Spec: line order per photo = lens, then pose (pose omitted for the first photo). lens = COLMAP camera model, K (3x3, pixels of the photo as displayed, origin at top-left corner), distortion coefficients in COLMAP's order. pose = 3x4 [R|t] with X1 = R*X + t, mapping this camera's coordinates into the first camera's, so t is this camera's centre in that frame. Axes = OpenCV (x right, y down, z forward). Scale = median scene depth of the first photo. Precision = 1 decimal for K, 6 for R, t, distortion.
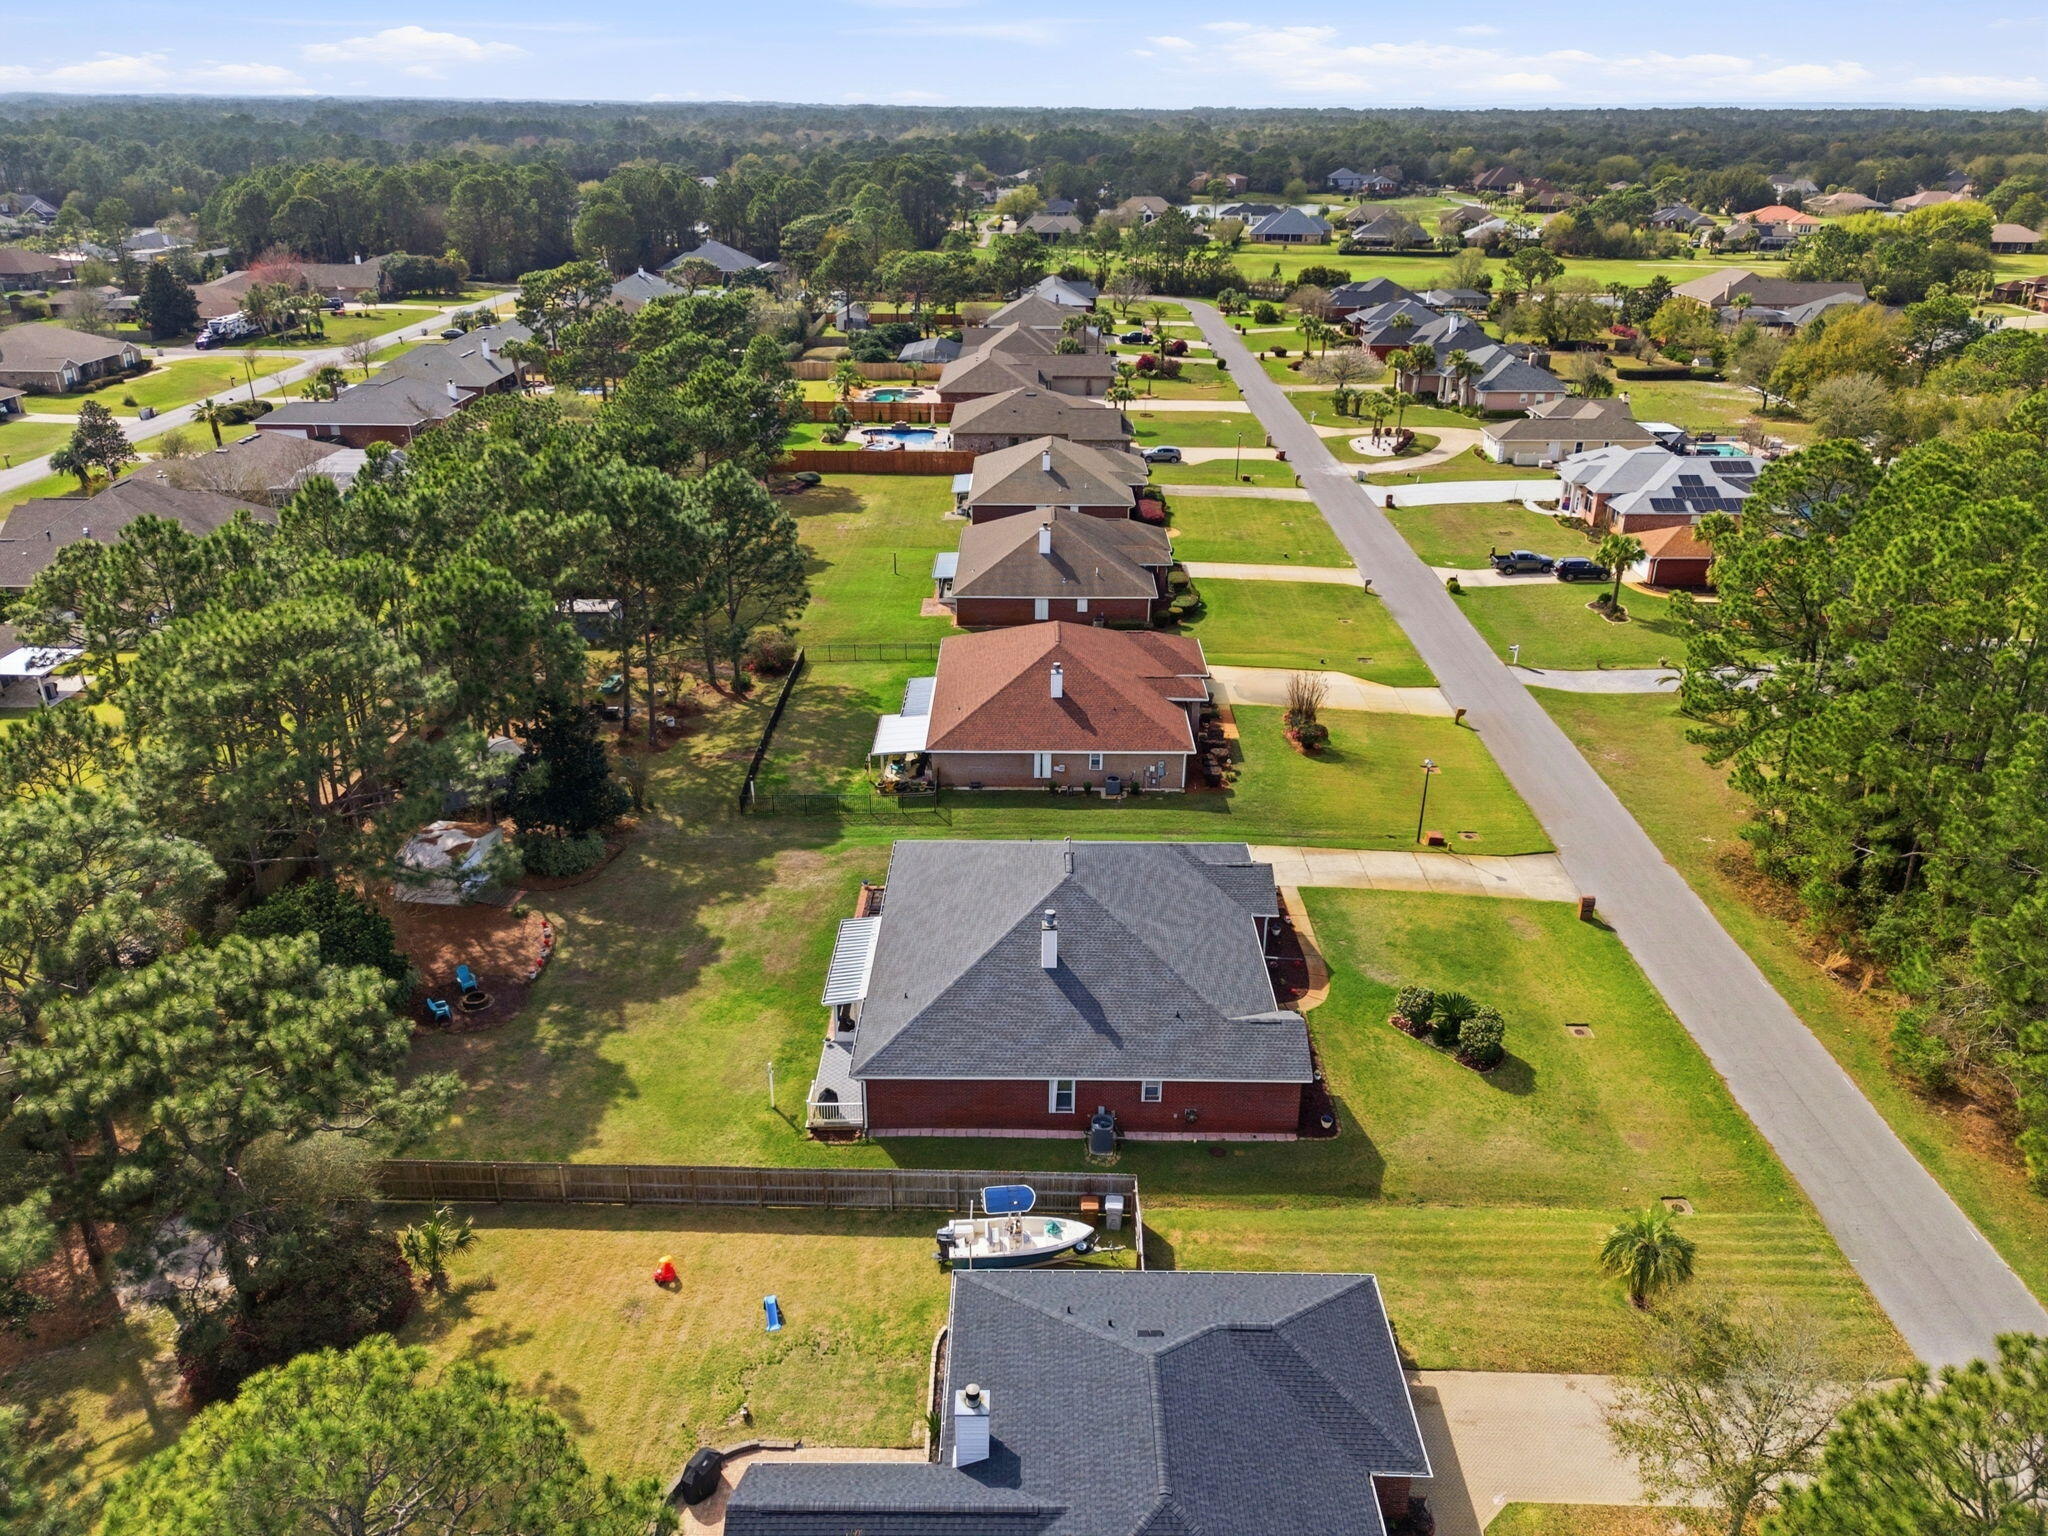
lens RADIAL K [[1505.2, 0, 1017.6], [0, 1505.2, 777.2], [0, 0, 1]] dist [0.072930, -0.061533]
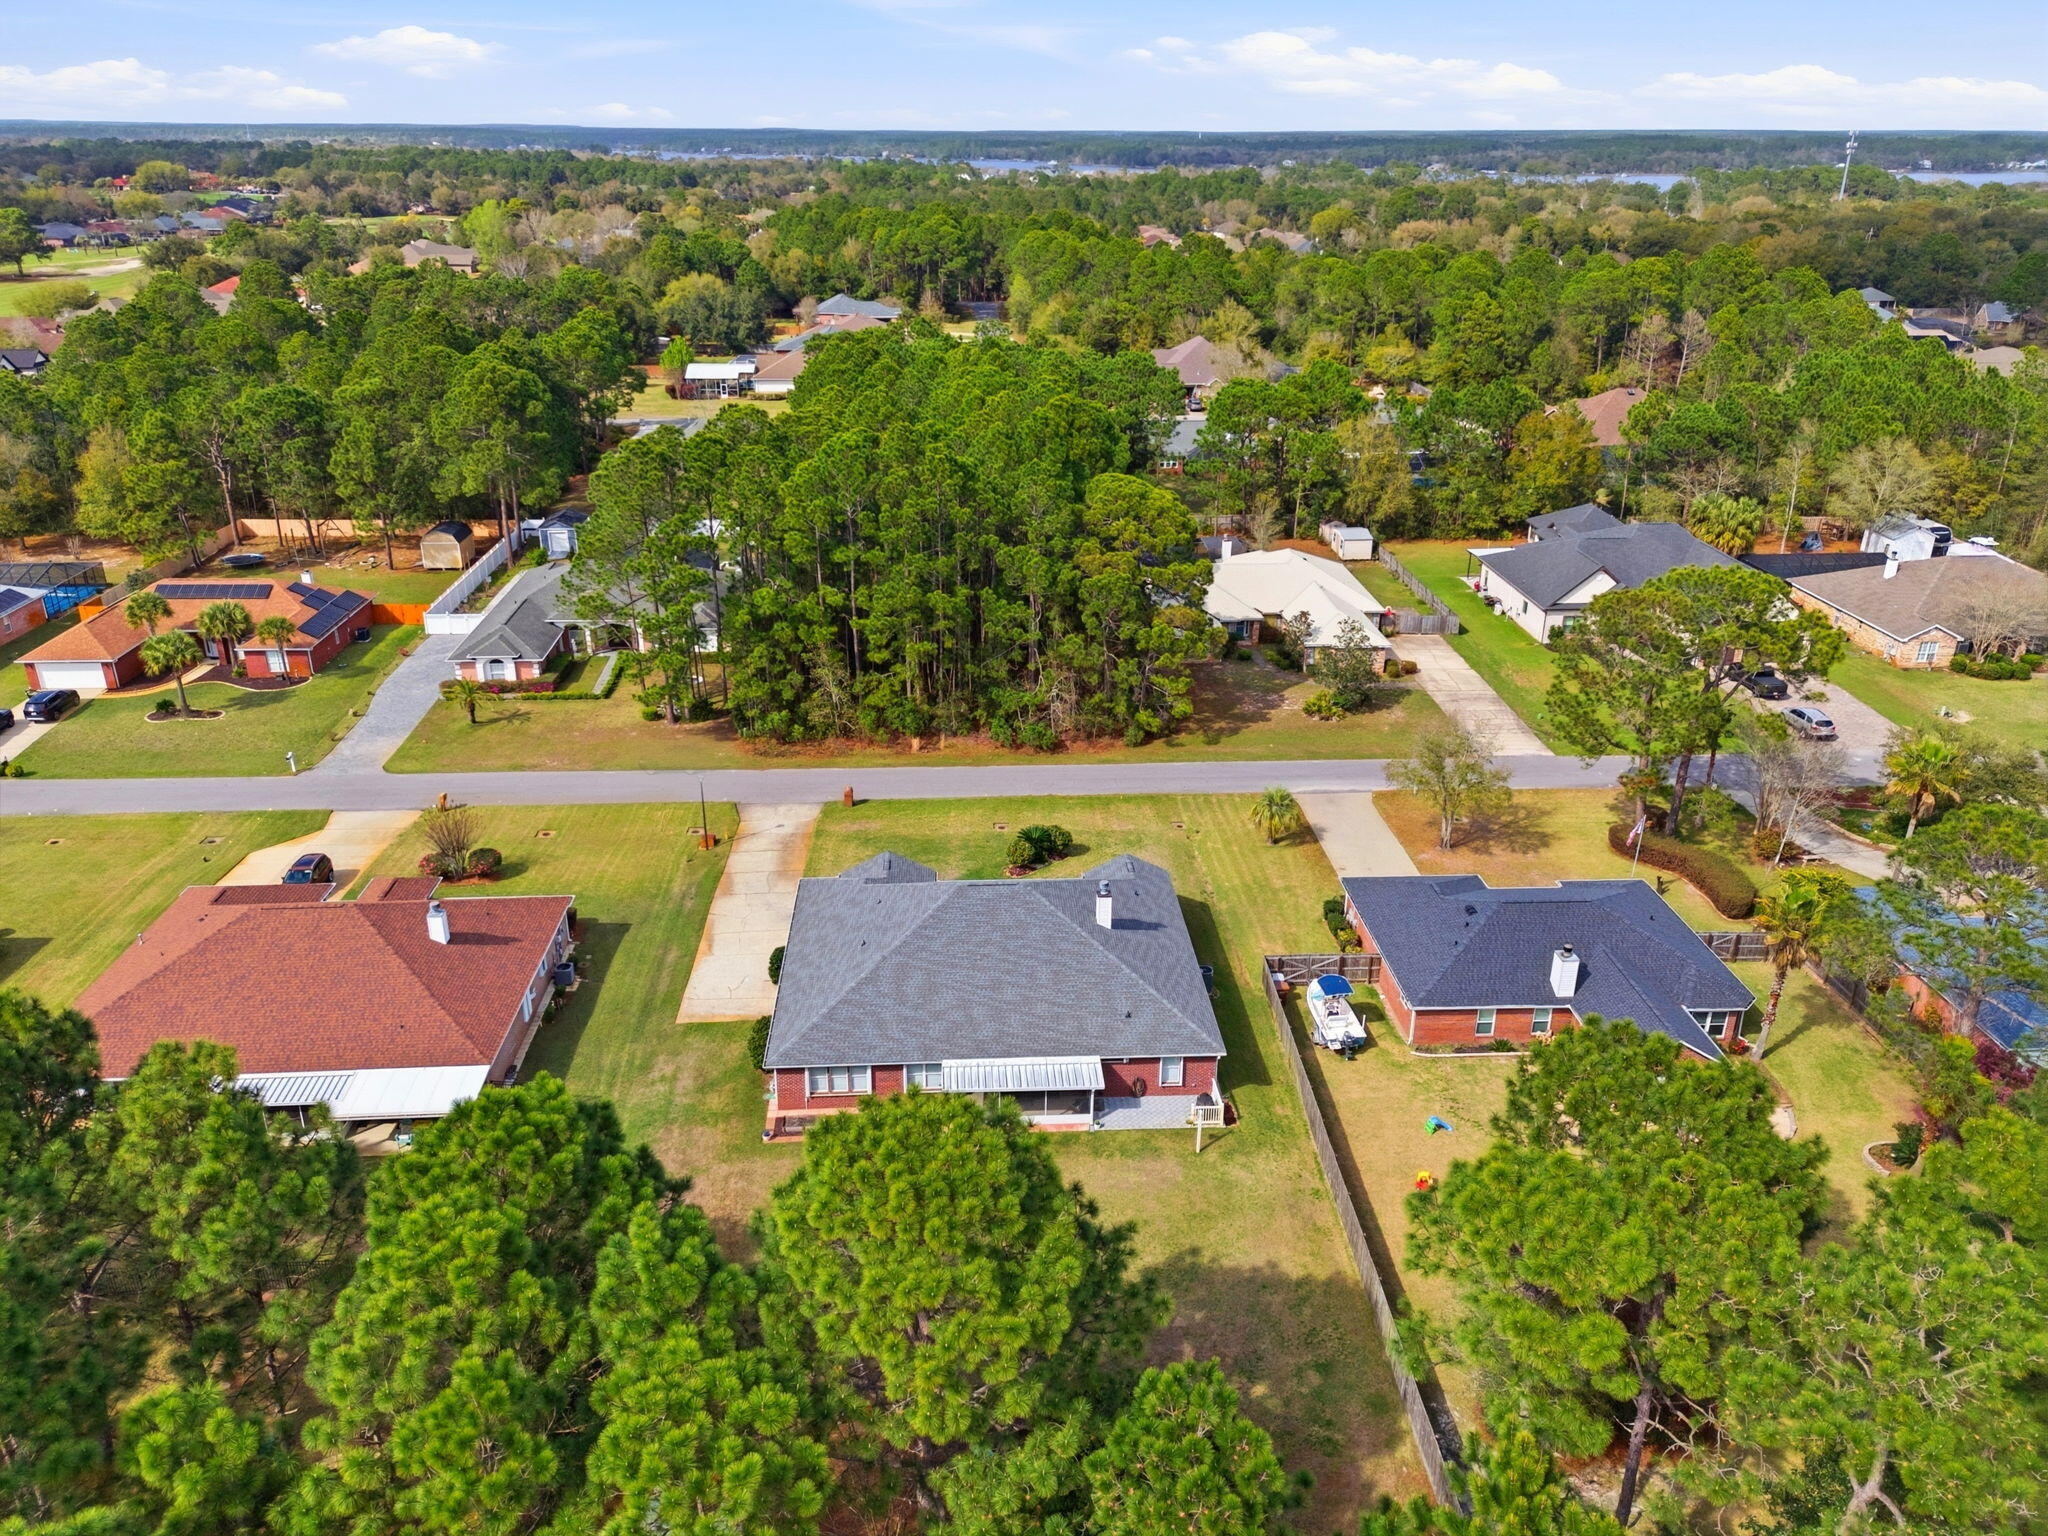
lens RADIAL K [[1505.2, 0, 1017.6], [0, 1505.2, 777.2], [0, 0, 1]] dist [0.072930, -0.061533]
pose [[-0.062474, -0.397418, 0.915509, -0.676526], [0.401006, 0.830006, 0.387666, -0.309032], [-0.913943, 0.391343, 0.107513, 0.588139]]
